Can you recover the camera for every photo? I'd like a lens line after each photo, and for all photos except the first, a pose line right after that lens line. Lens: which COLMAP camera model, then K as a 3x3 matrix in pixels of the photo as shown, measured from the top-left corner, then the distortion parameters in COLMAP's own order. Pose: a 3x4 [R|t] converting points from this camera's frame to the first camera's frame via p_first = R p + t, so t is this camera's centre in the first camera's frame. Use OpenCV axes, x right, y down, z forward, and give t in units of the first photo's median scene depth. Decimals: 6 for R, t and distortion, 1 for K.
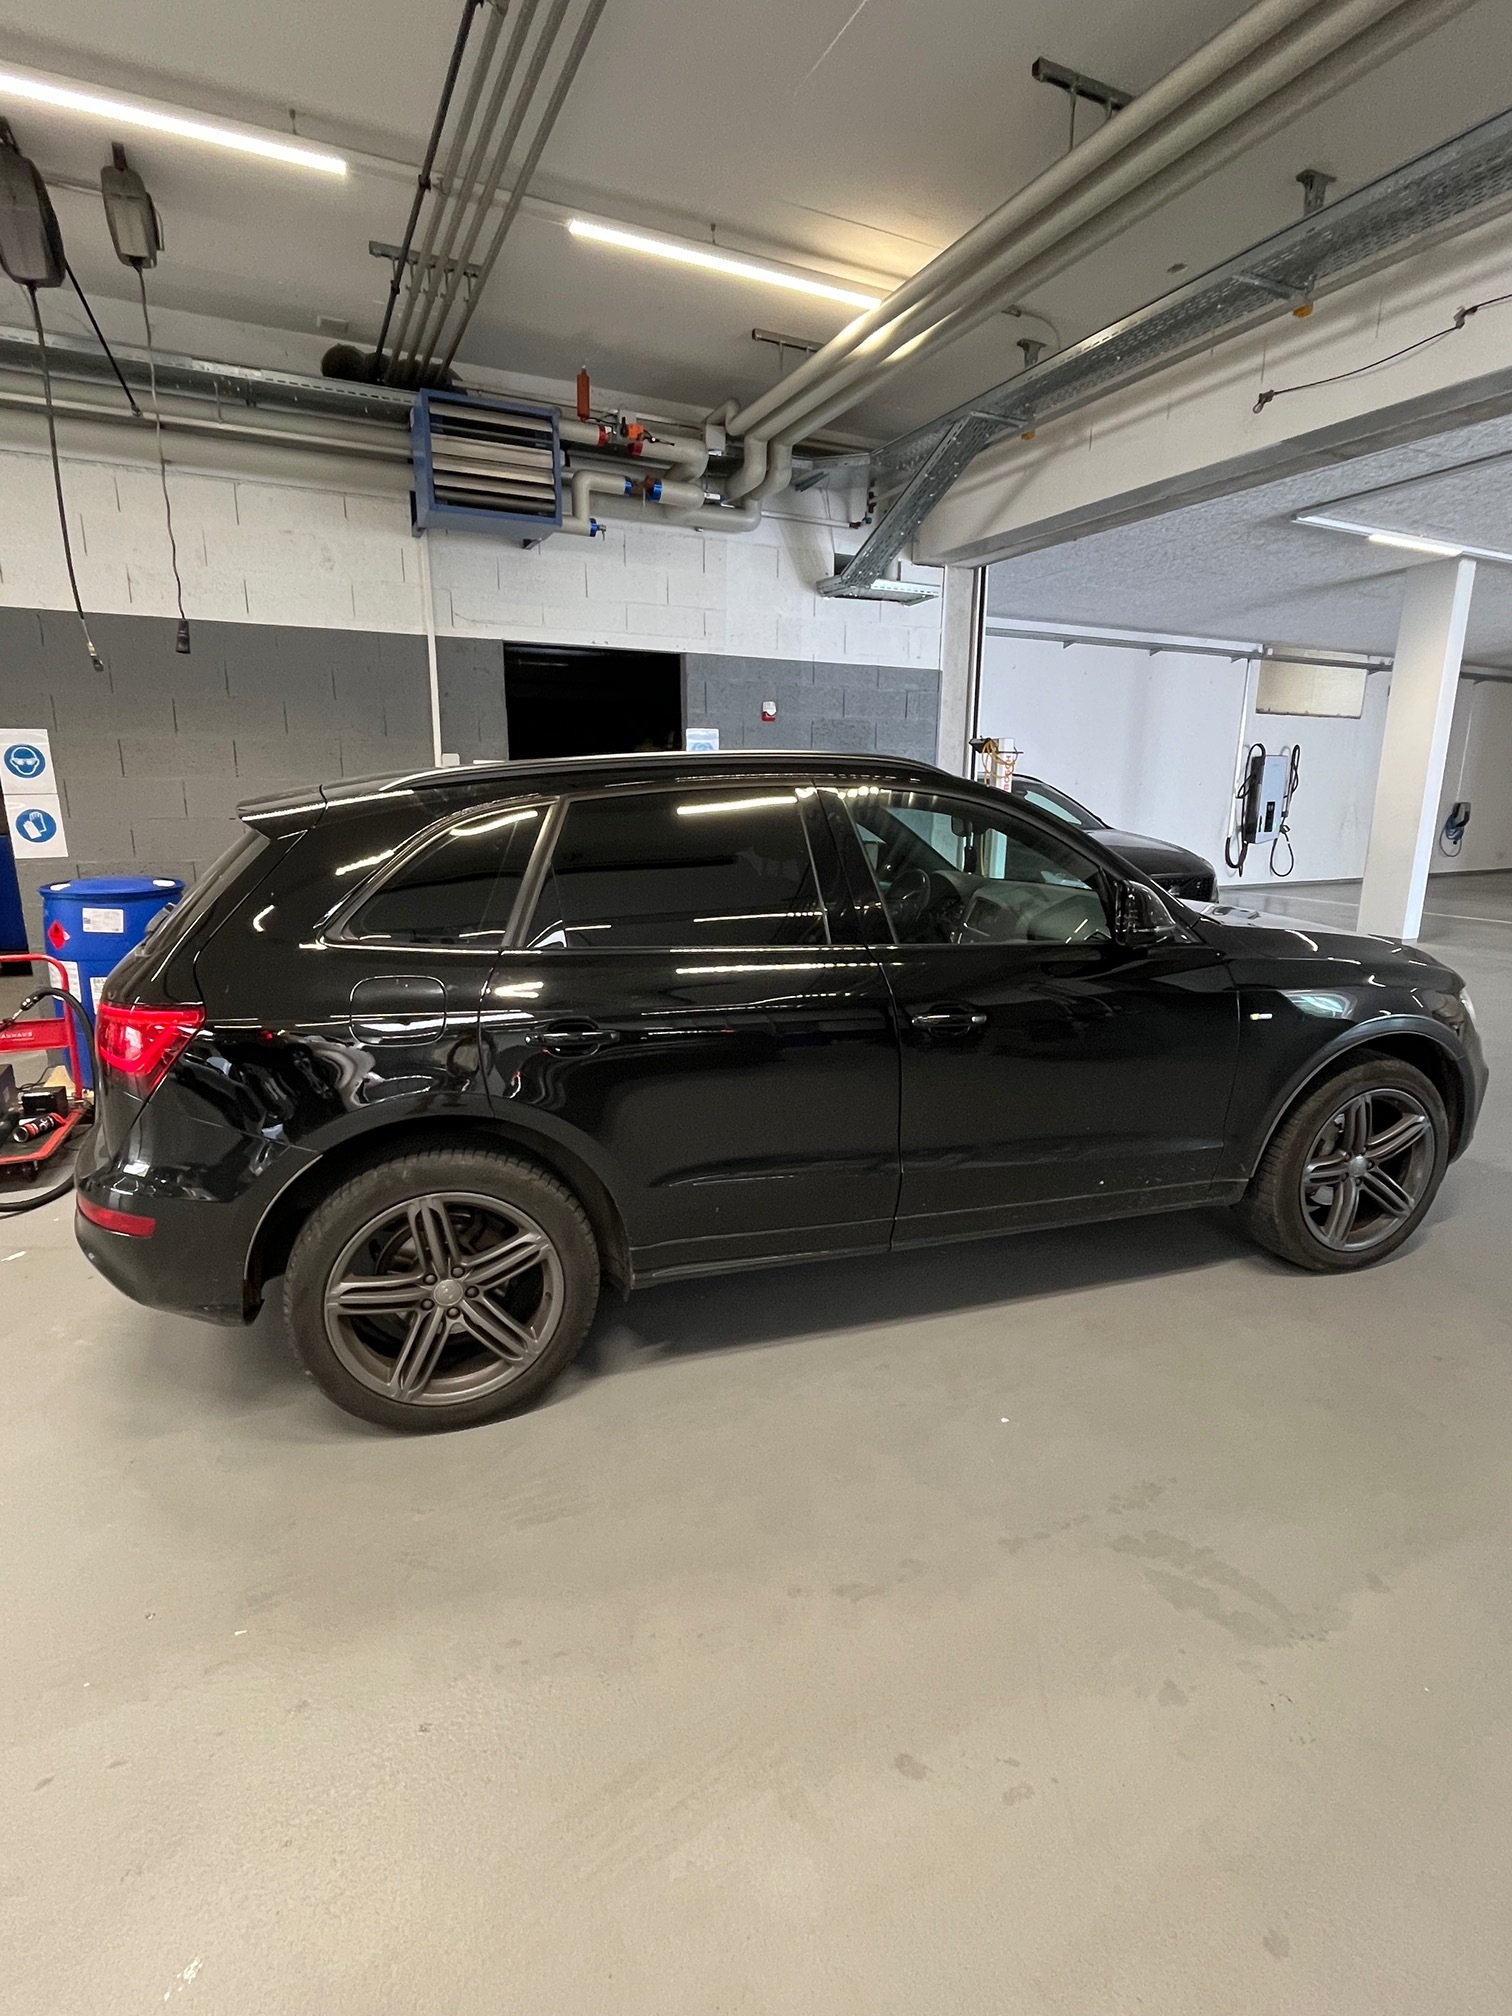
lens RADIAL K [[949.5, 0, 756.0], [0, 949.5, 1008.0], [0, 0, 1]] dist [0.000543, 0.000391]
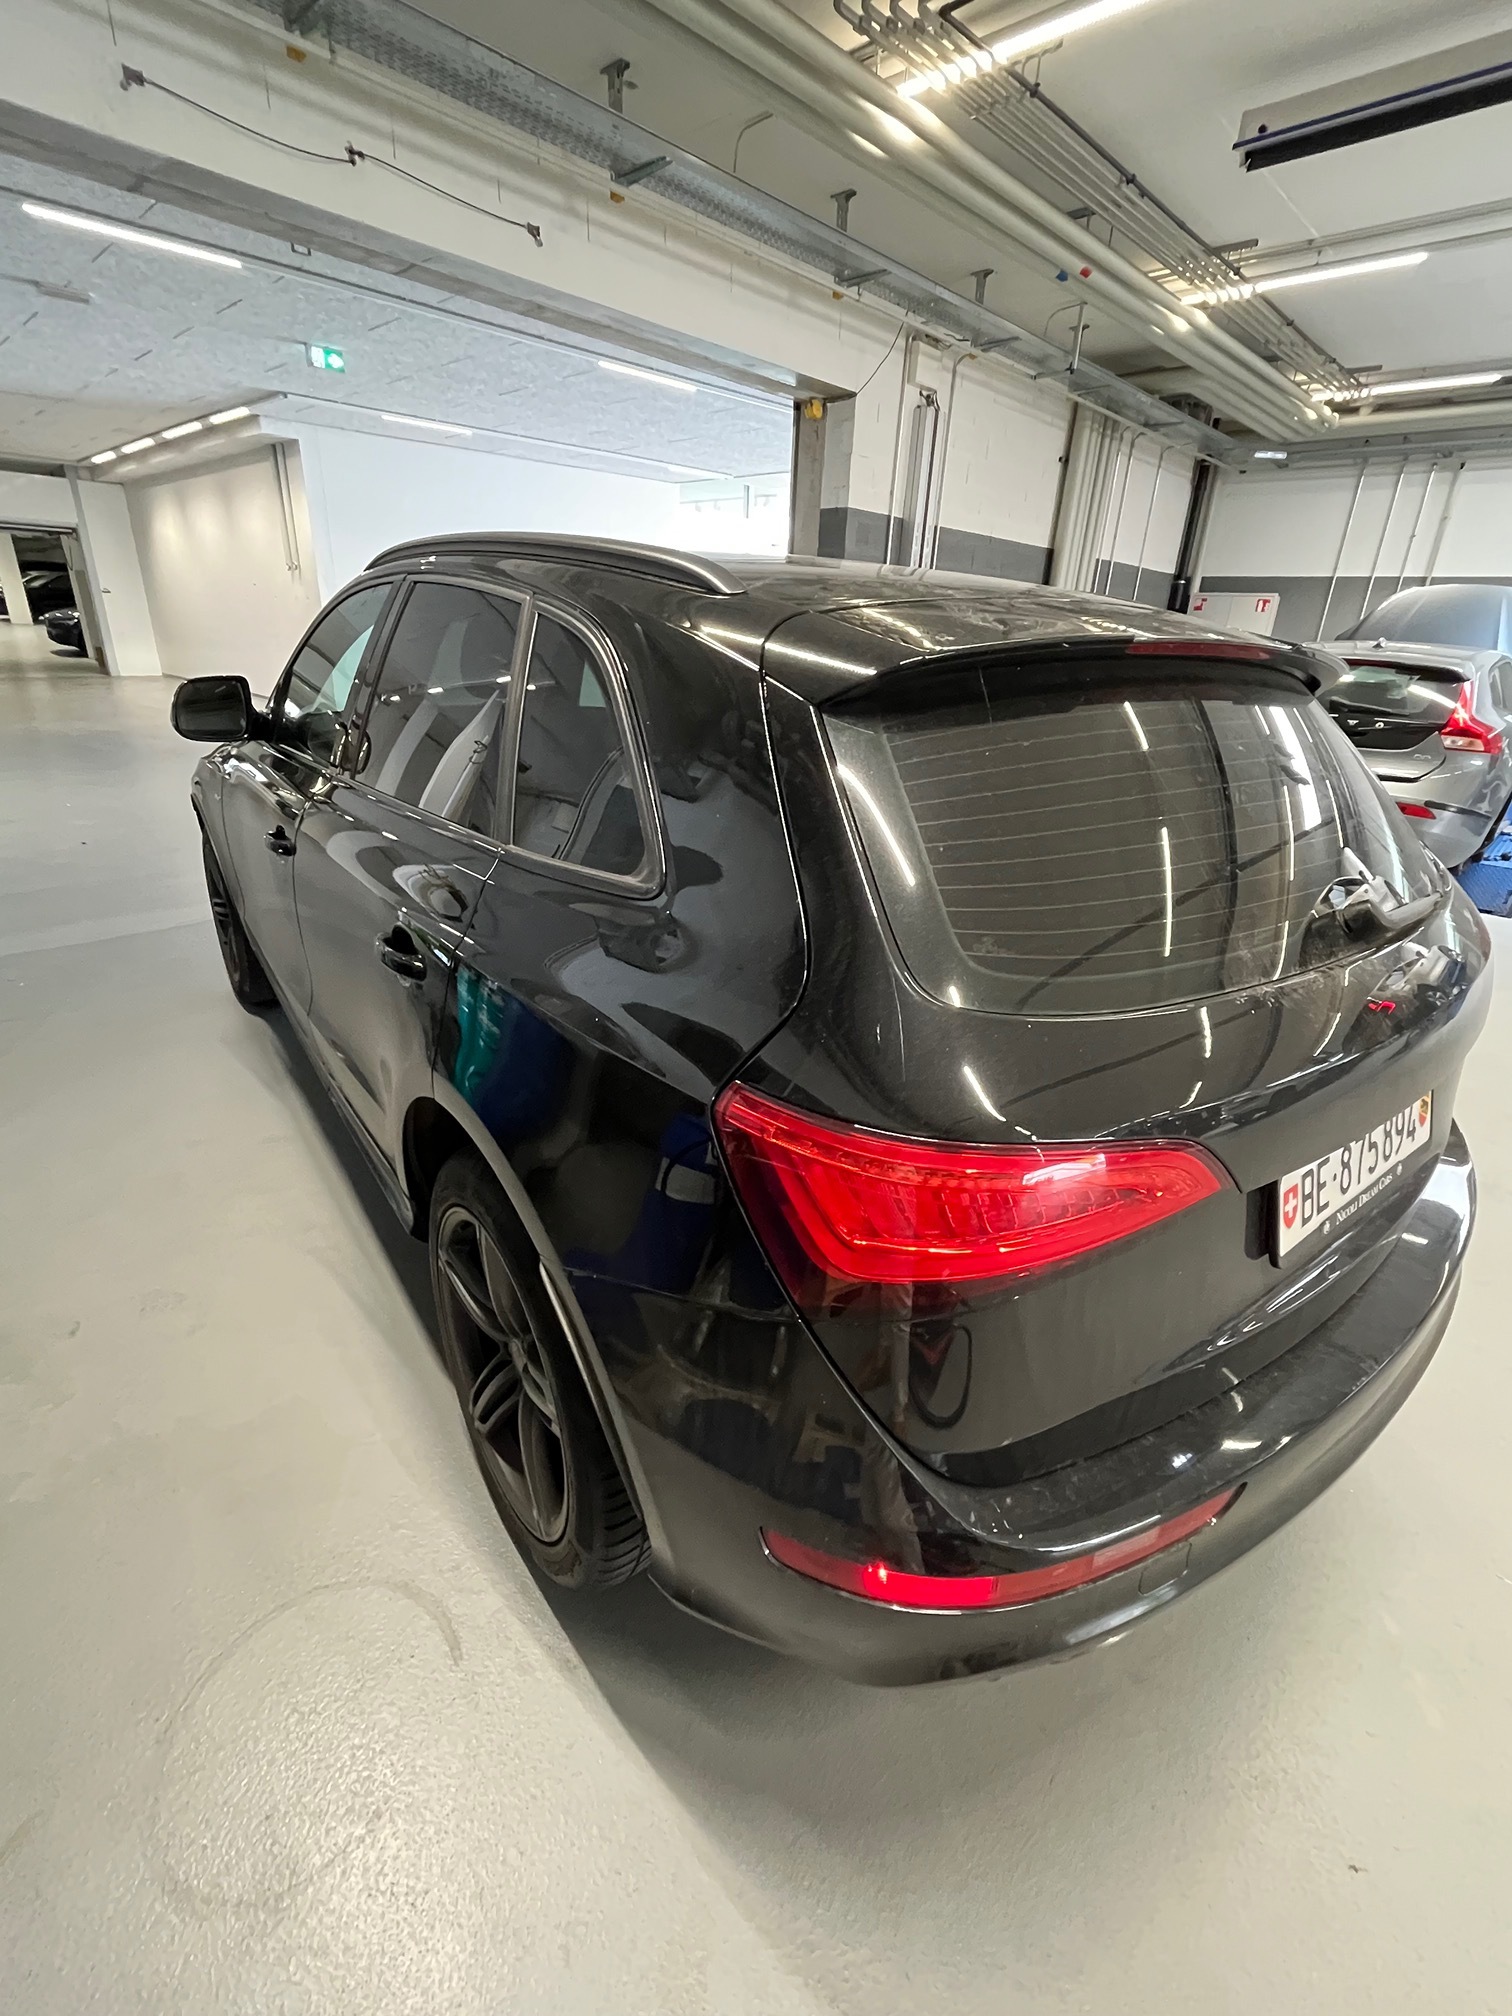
lens RADIAL K [[884.1, 0, 756.0], [0, 884.1, 1008.0], [0, 0, 1]] dist [-0.002071, 0.000060]
pose [[-0.338085, -0.383488, 0.859439, -0.453873], [0.163692, 0.875332, 0.454972, -0.172875], [-0.926771, 0.294502, -0.233162, 0.749367]]
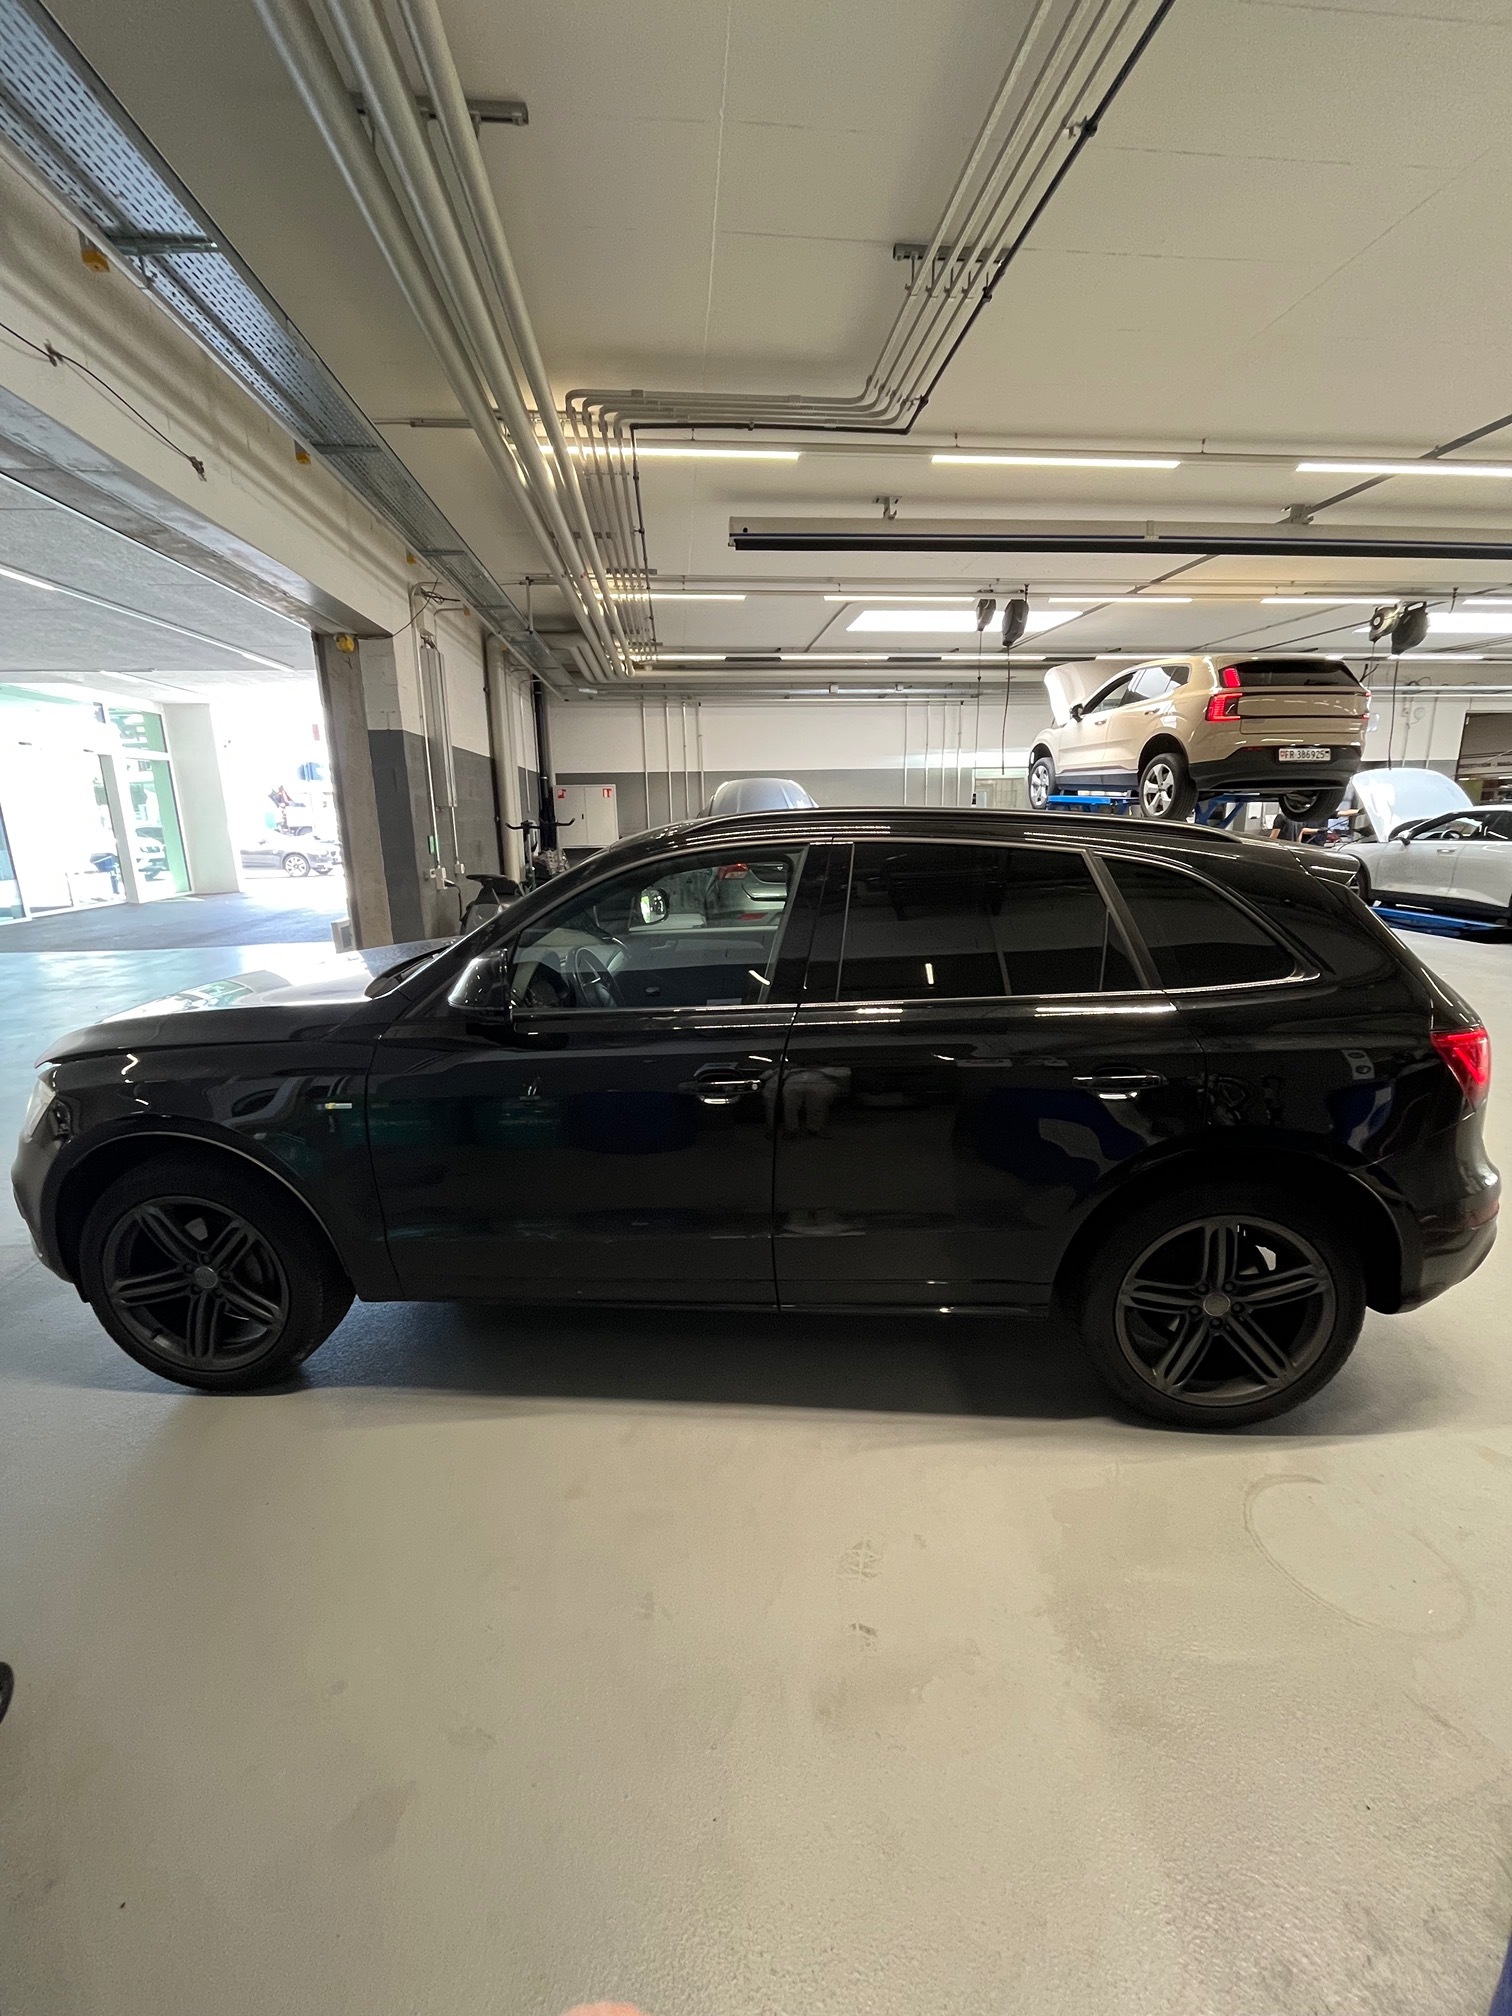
lens RADIAL K [[818.7, 0, 756.0], [0, 818.7, 1008.0], [0, 0, 1]] dist [-0.000894, -0.000213]
pose [[-0.933183, -0.064309, 0.353601, -0.142823], [0.098391, 0.900562, 0.423446, -0.291043], [-0.345671, 0.429944, -0.834062, 1.151197]]
